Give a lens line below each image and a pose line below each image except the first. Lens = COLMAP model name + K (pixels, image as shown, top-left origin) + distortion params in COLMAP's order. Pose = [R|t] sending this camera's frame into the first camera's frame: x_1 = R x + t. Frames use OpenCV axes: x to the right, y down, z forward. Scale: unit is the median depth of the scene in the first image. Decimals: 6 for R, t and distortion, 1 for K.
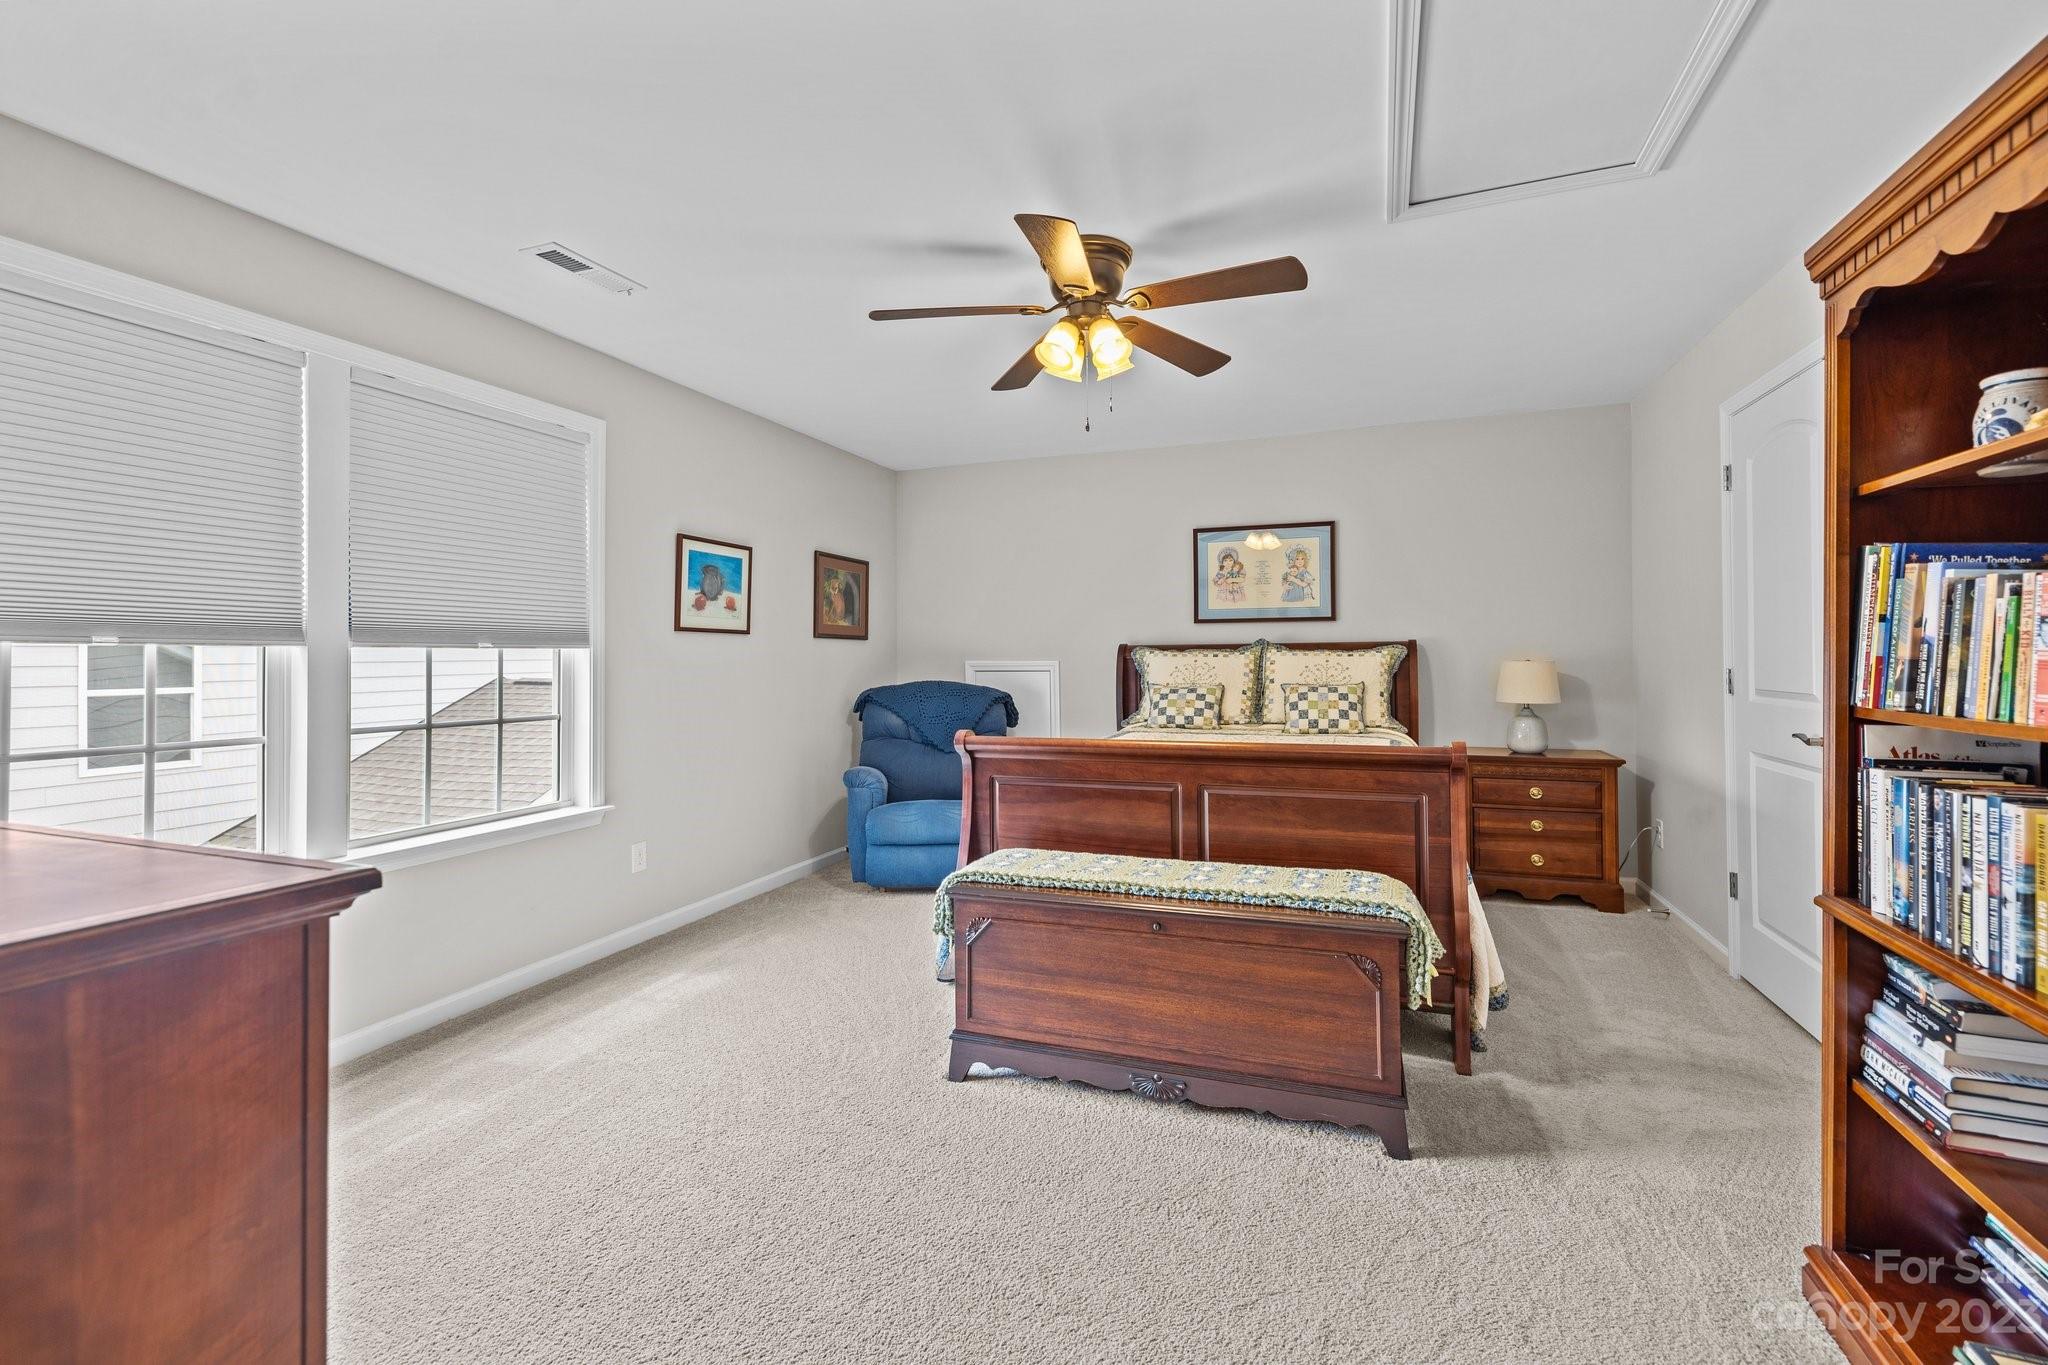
lens RADIAL K [[872.8, 0, 1019.3], [0, 872.8, 672.9], [0, 0, 1]] dist [-0.000135, -0.000194]
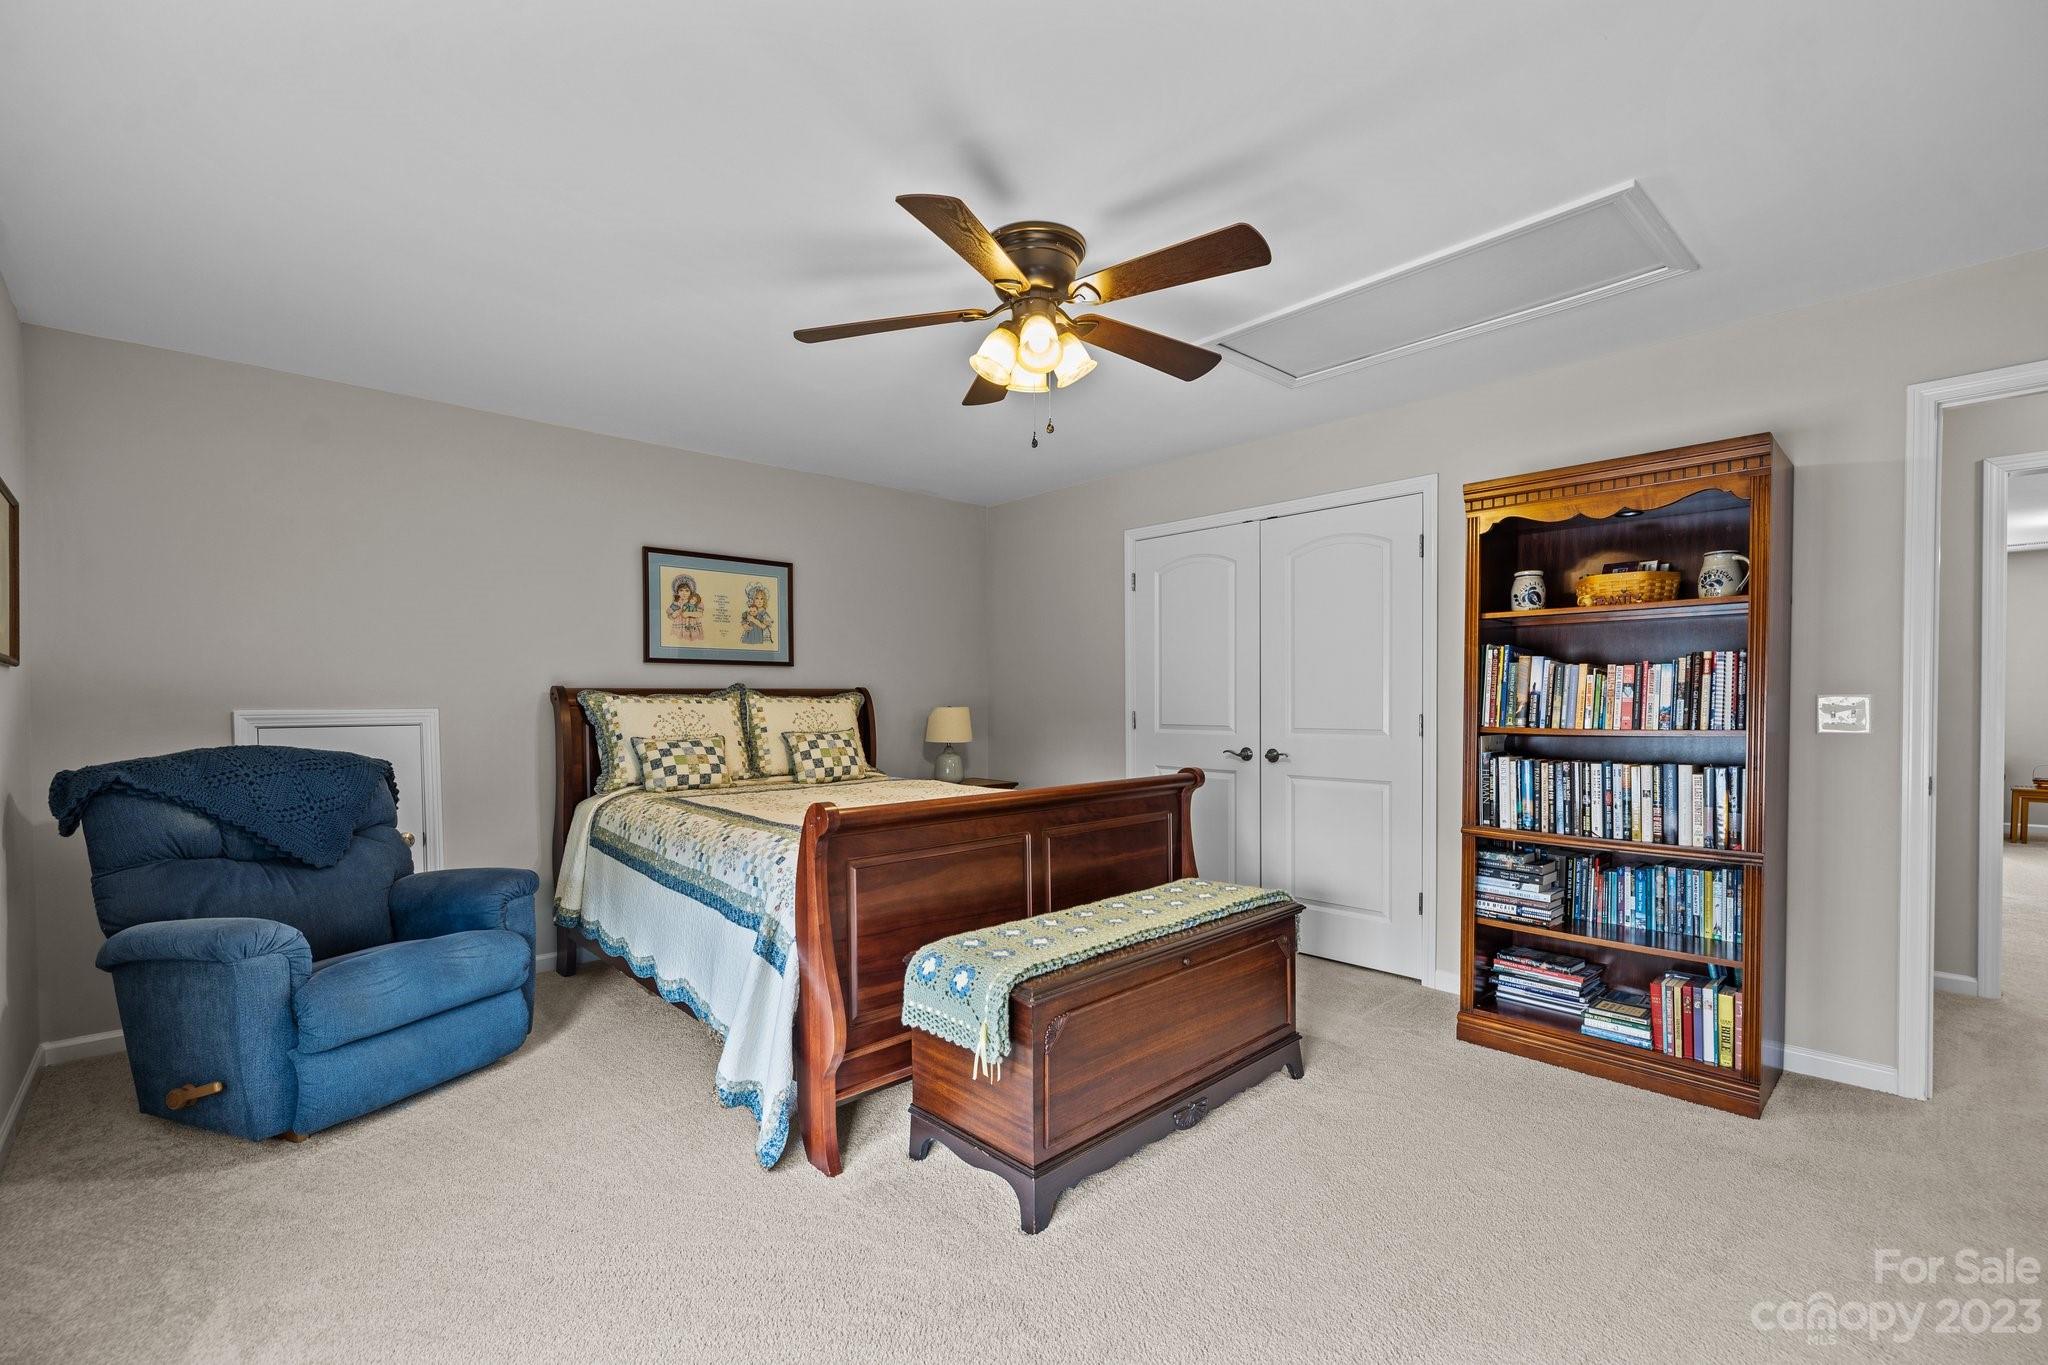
lens RADIAL K [[886.2, 0, 1022.4], [0, 886.2, 728.2], [0, 0, 1]] dist [0.001258, 0.000163]
pose [[0.442568, -0.022809, 0.896445, -0.424178], [0.017614, 0.999705, 0.016741, -0.003090], [-0.896562, 0.008381, 0.442839, 0.345506]]
